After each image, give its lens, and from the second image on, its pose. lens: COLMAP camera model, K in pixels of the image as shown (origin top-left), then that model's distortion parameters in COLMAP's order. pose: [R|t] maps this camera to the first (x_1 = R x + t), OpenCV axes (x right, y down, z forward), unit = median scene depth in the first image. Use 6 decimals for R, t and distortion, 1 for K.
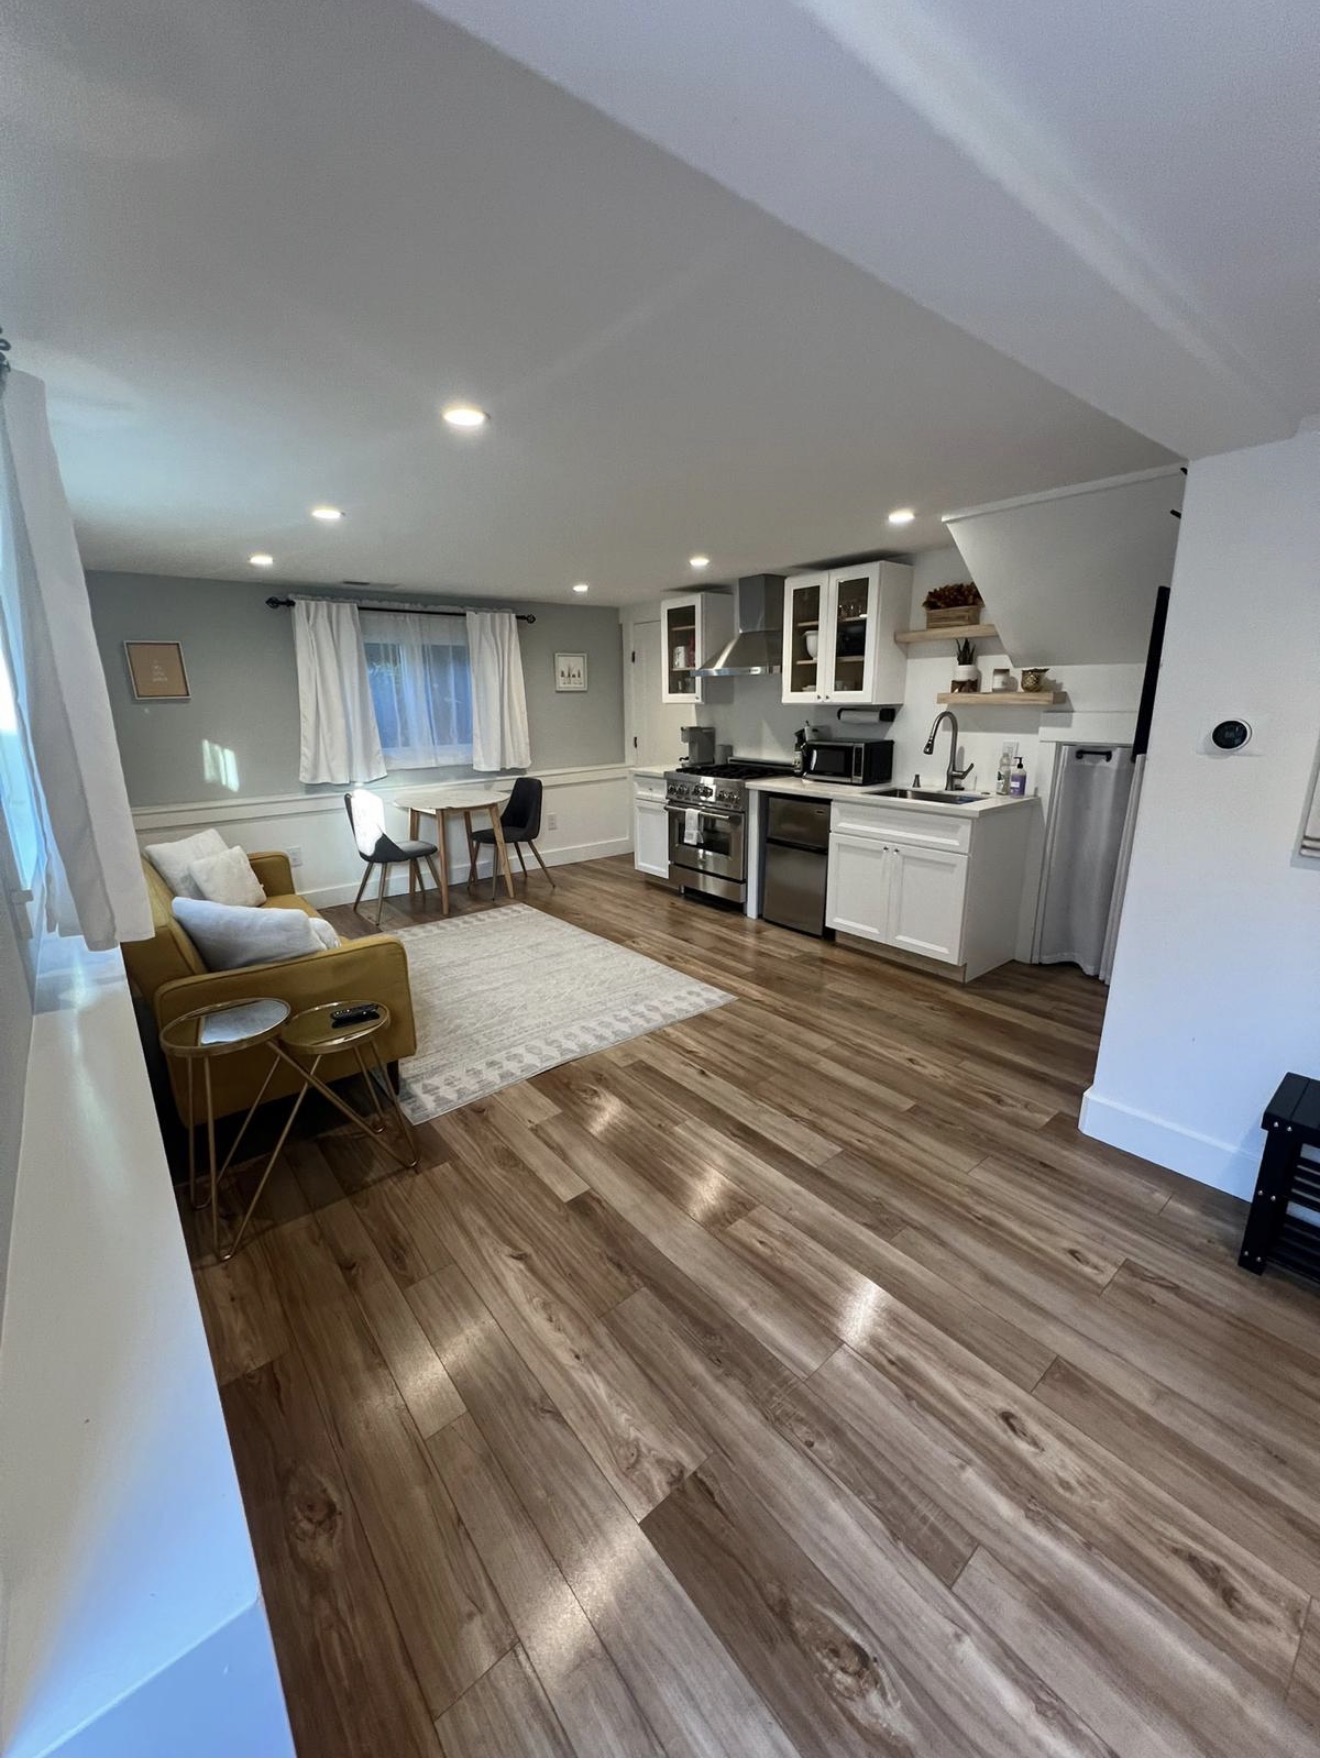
lens RADIAL K [[705.6, 0, 661.2], [0, 705.6, 876.5], [0, 0, 1]] dist [-0.004185, -0.000317]
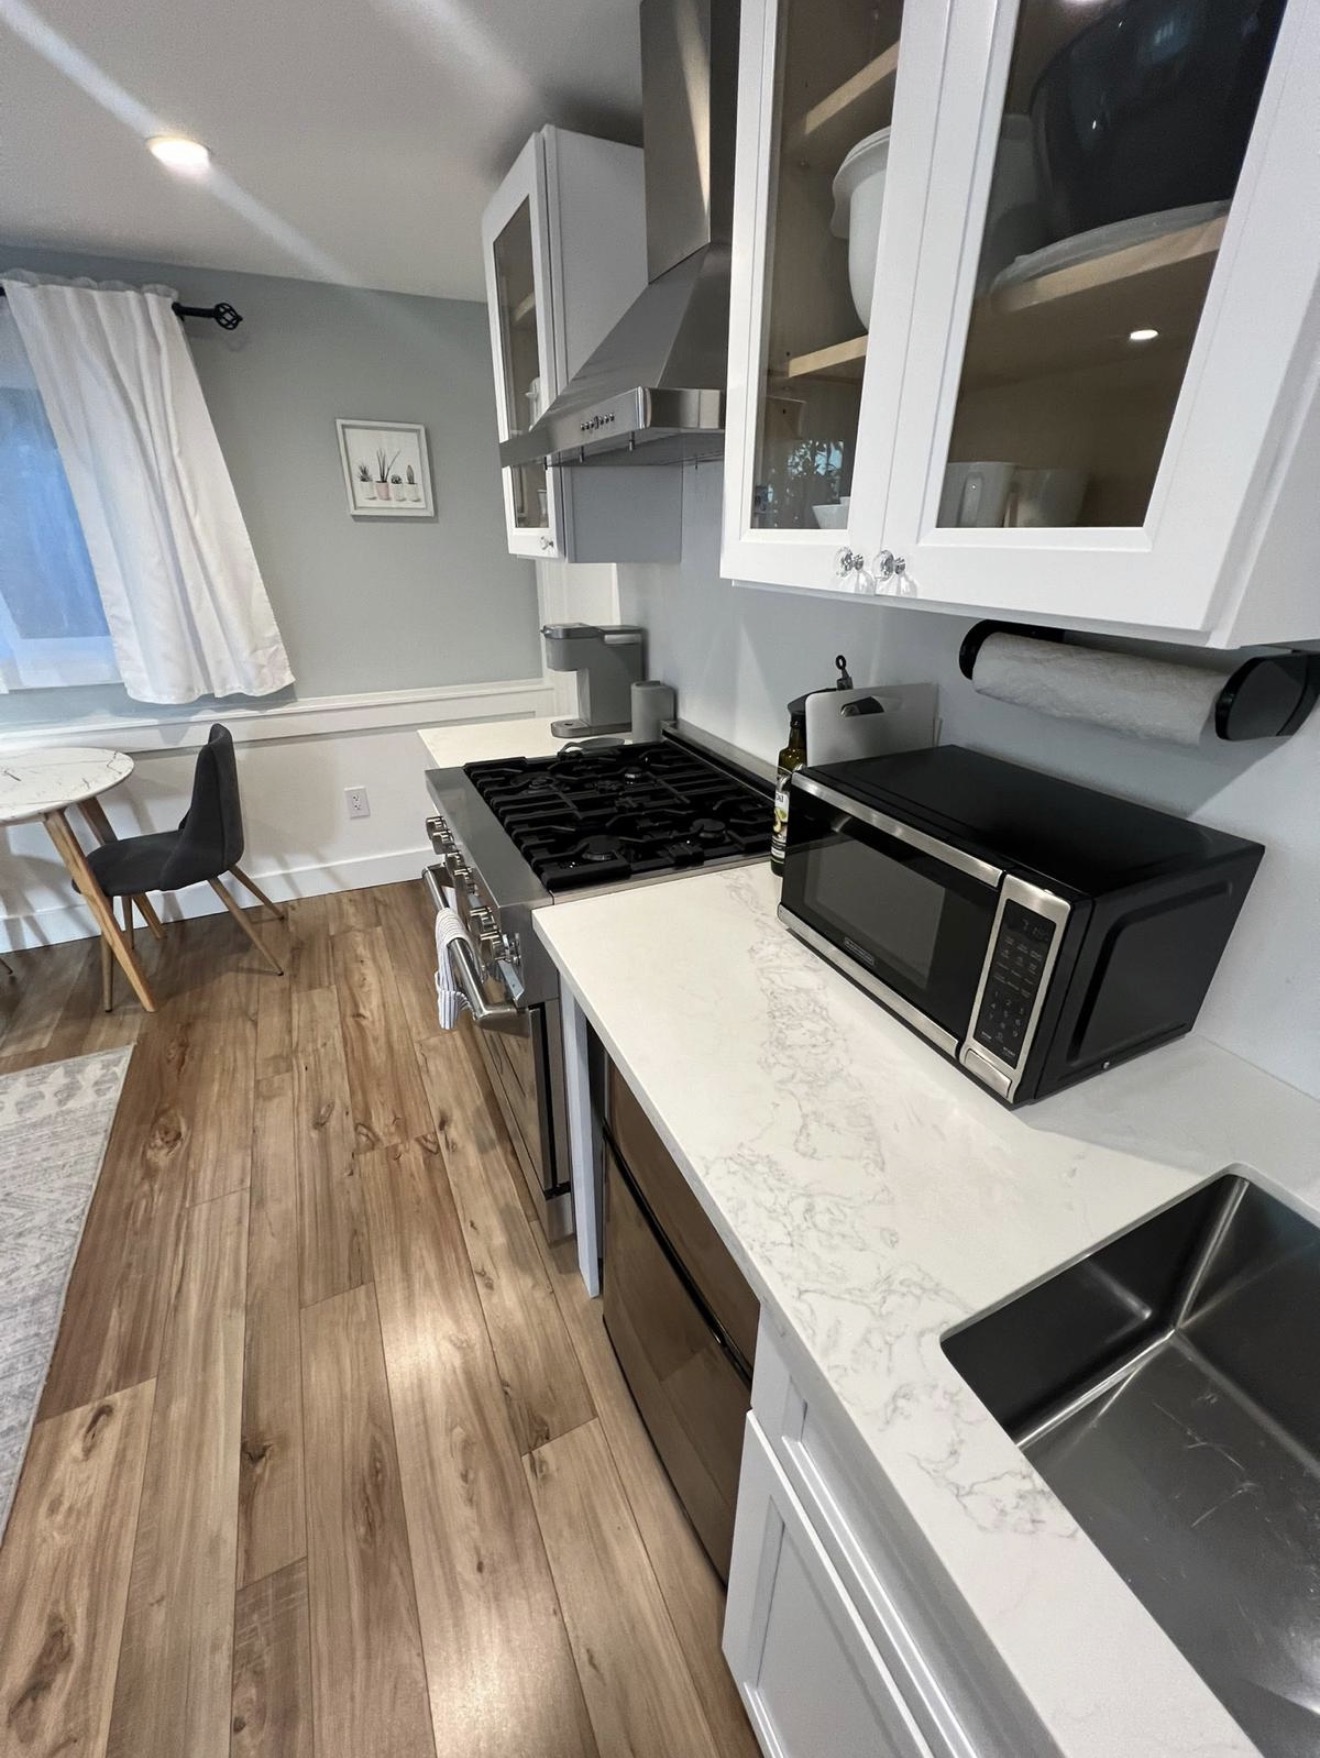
lens RADIAL K [[704.8, 0, 658.7], [0, 704.8, 877.4], [0, 0, 1]] dist [-0.004185, -0.000317]
pose [[0.971275, 0.123162, -0.203606, 0.198787], [-0.078619, 0.973678, 0.213942, -0.188898], [0.224596, -0.191789, 0.955392, 0.719786]]
